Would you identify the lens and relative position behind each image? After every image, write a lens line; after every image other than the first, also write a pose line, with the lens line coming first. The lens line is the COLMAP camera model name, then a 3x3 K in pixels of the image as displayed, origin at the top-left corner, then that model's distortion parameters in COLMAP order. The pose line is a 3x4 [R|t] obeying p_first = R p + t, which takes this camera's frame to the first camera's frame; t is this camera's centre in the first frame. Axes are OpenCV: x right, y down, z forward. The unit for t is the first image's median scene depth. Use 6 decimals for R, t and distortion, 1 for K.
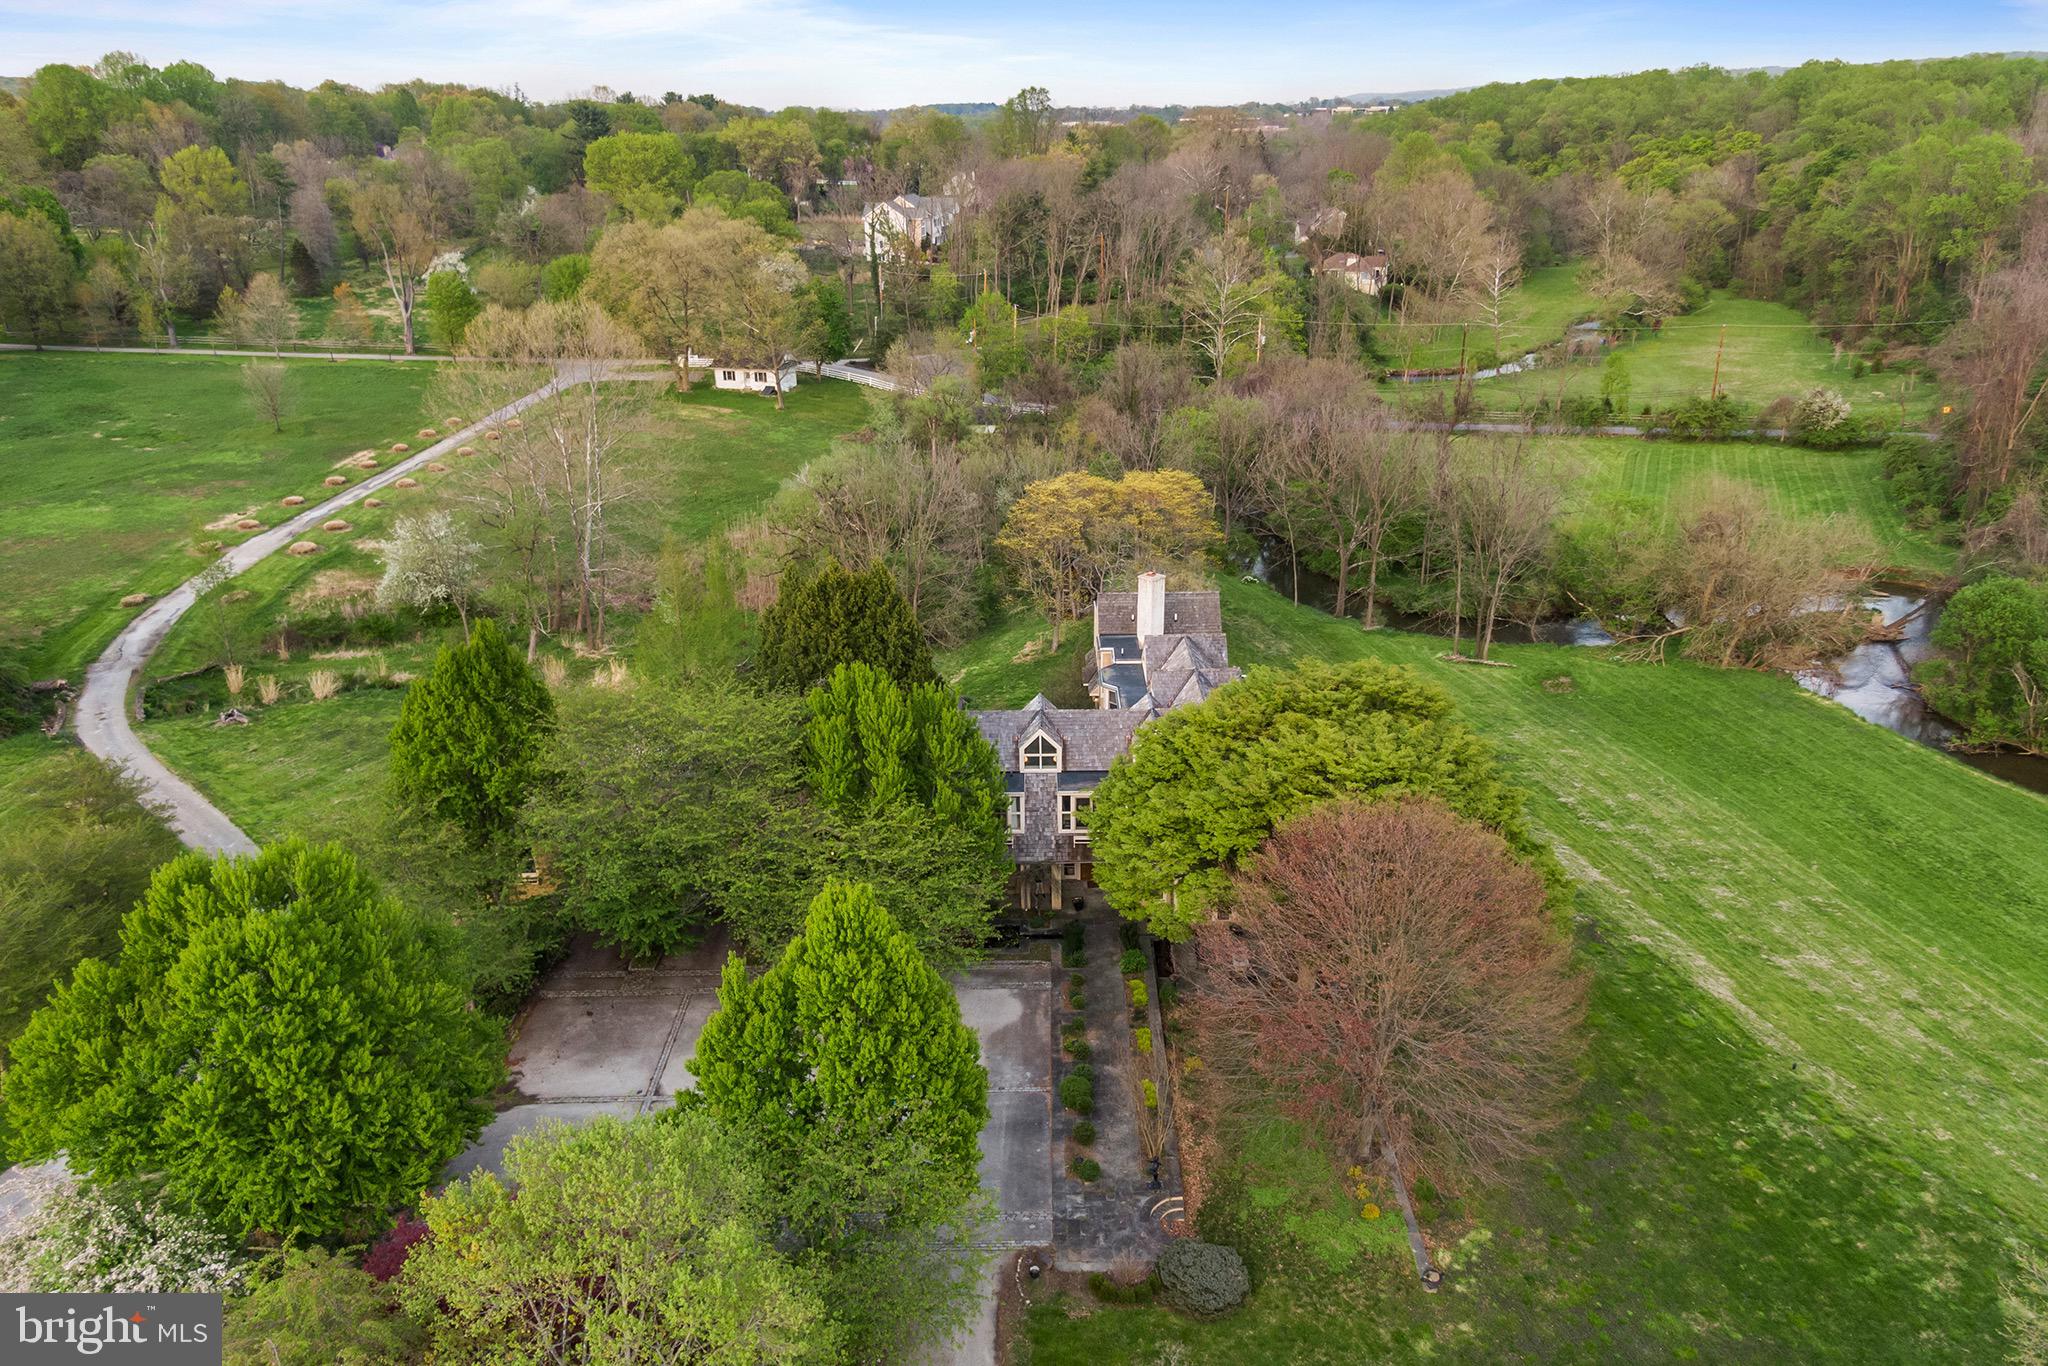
lens RADIAL K [[1433.8, 0, 1044.3], [0, 1433.8, 691.5], [0, 0, 1]] dist [0.020010, -0.027540]
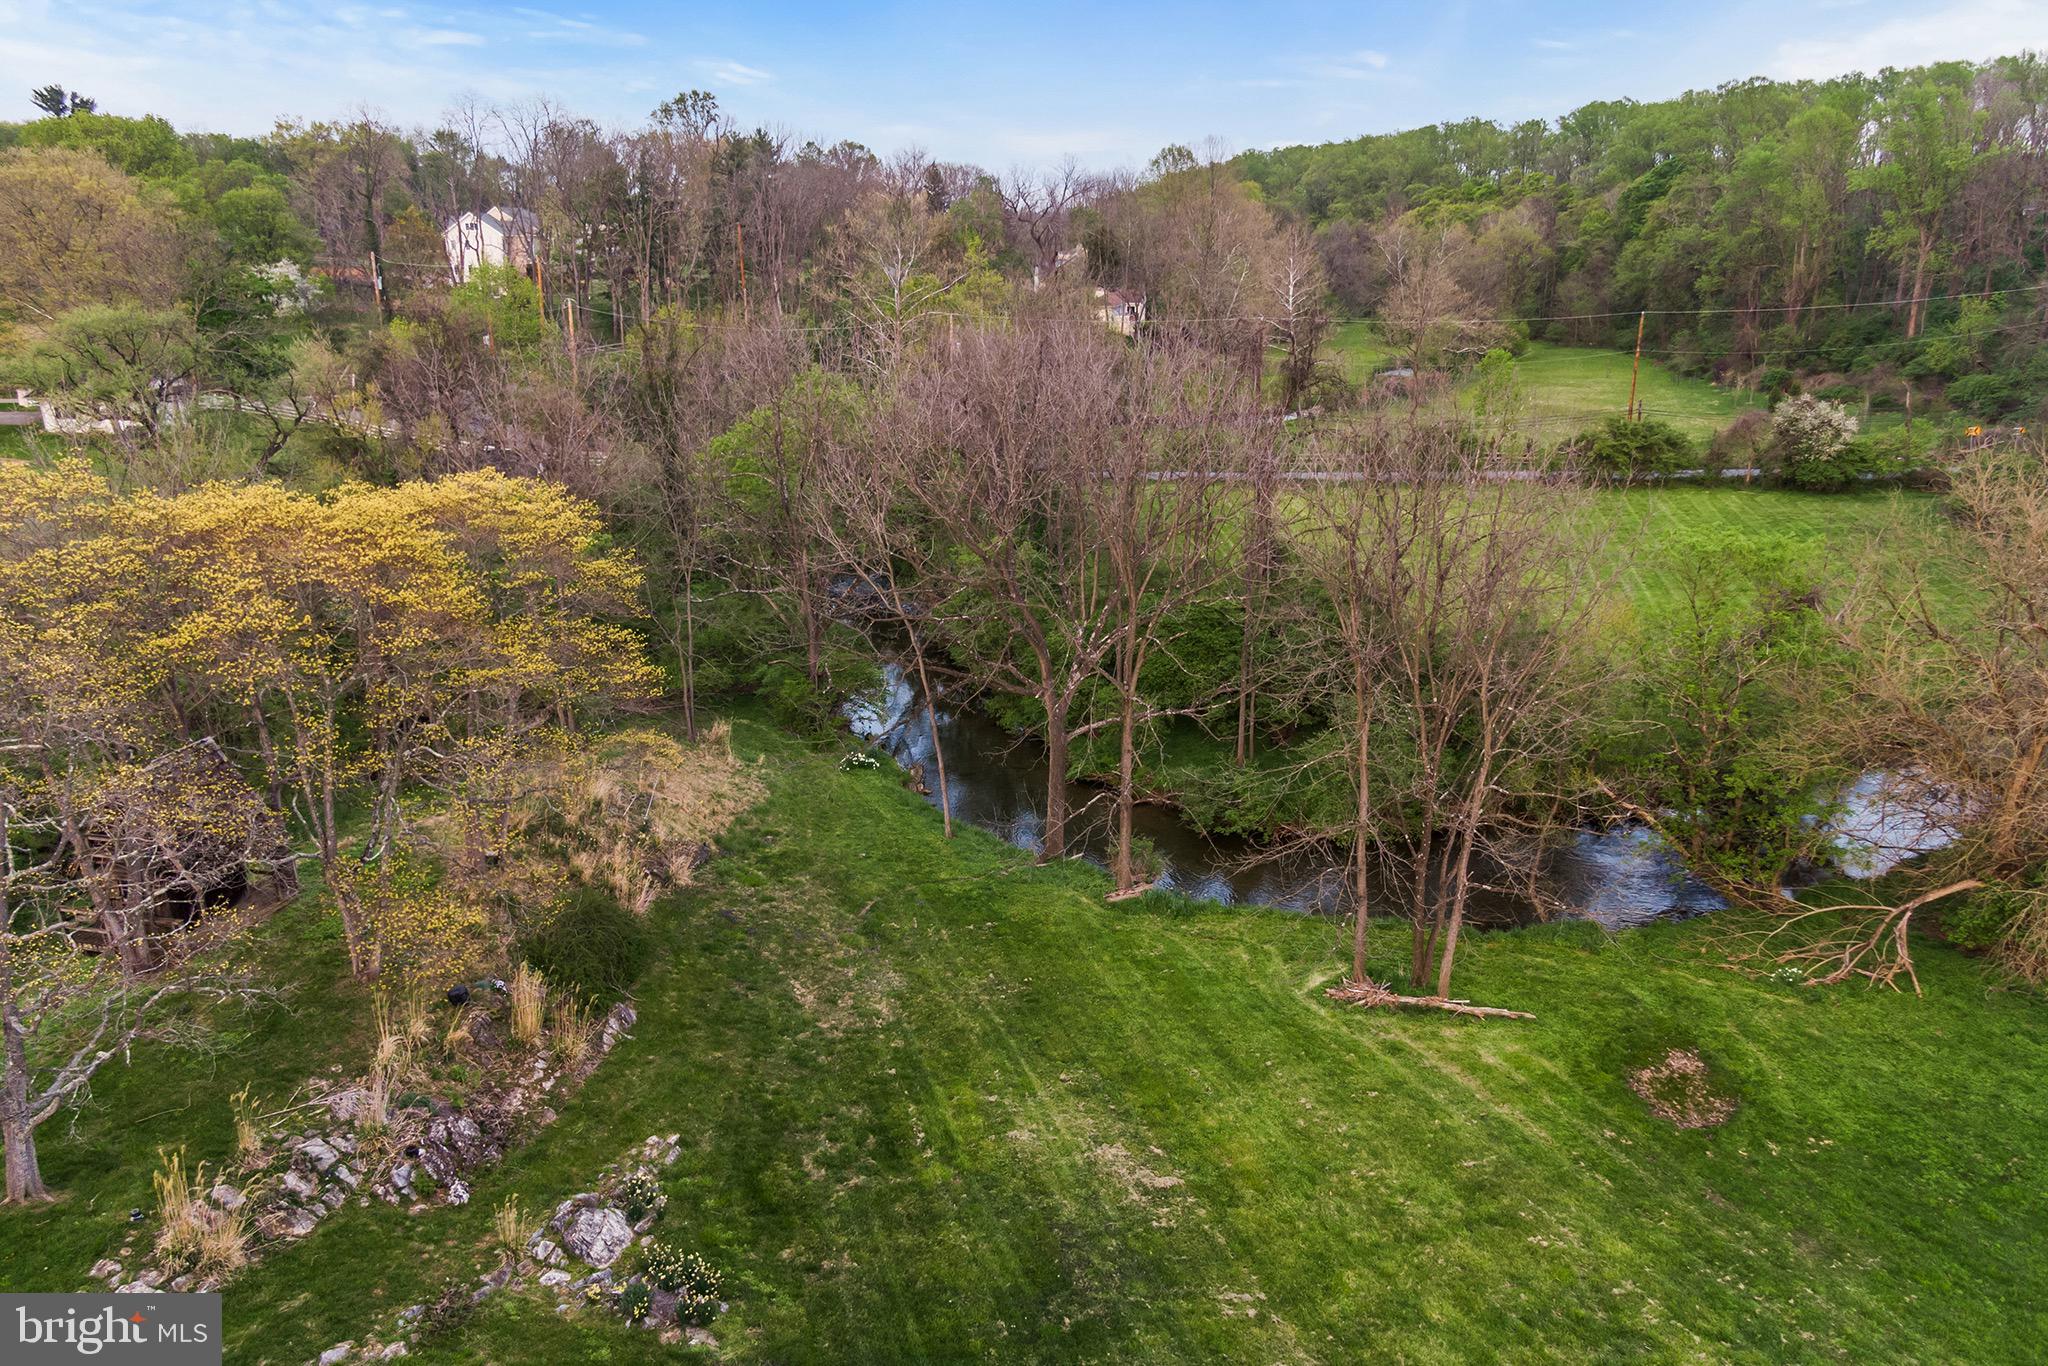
lens RADIAL K [[1433.8, 0, 1044.3], [0, 1433.8, 691.5], [0, 0, 1]] dist [0.020010, -0.027540]
pose [[0.988358, -0.037809, 0.147377, 0.078749], [0.049278, 0.995968, -0.074963, -0.037163], [-0.143948, 0.081352, 0.986236, 0.323938]]
